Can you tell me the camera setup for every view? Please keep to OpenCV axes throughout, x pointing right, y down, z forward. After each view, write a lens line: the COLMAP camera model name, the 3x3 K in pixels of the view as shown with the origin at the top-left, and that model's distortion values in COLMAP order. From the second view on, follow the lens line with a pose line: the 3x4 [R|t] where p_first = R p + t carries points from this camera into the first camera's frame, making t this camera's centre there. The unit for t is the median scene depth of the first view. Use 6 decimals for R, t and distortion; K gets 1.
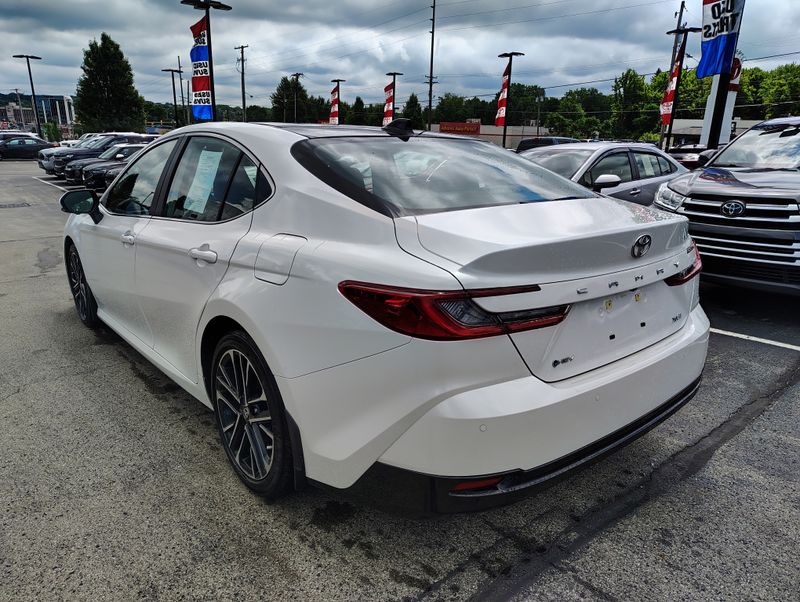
lens RADIAL K [[561.1, 0, 396.9], [0, 561.1, 307.4], [0, 0, 1]] dist [0.010796, -0.010496]
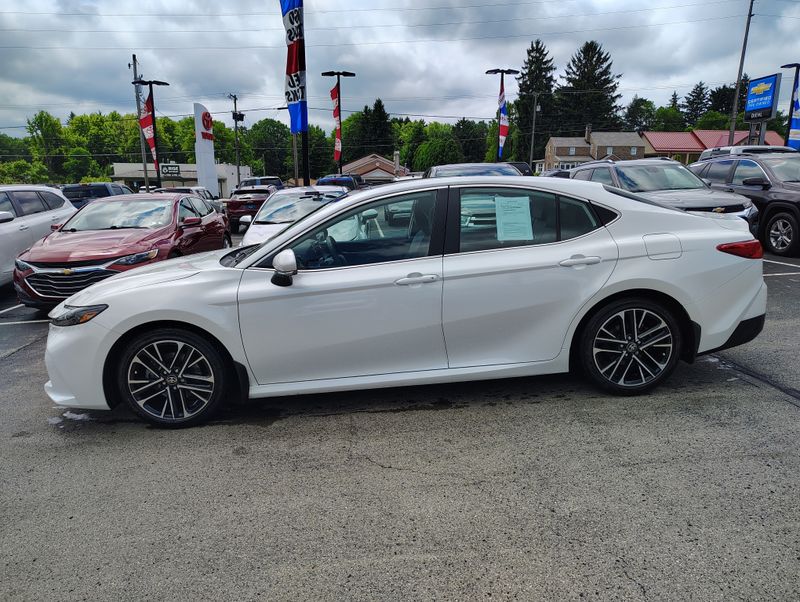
lens RADIAL K [[561.1, 0, 419.8], [0, 561.1, 303.2], [0, 0, 1]] dist [0.010796, -0.010496]
pose [[0.586728, -0.200102, 0.784672, -1.175175], [0.261106, 0.963984, 0.050590, -0.112821], [-0.766534, 0.175200, 0.617843, 0.267574]]
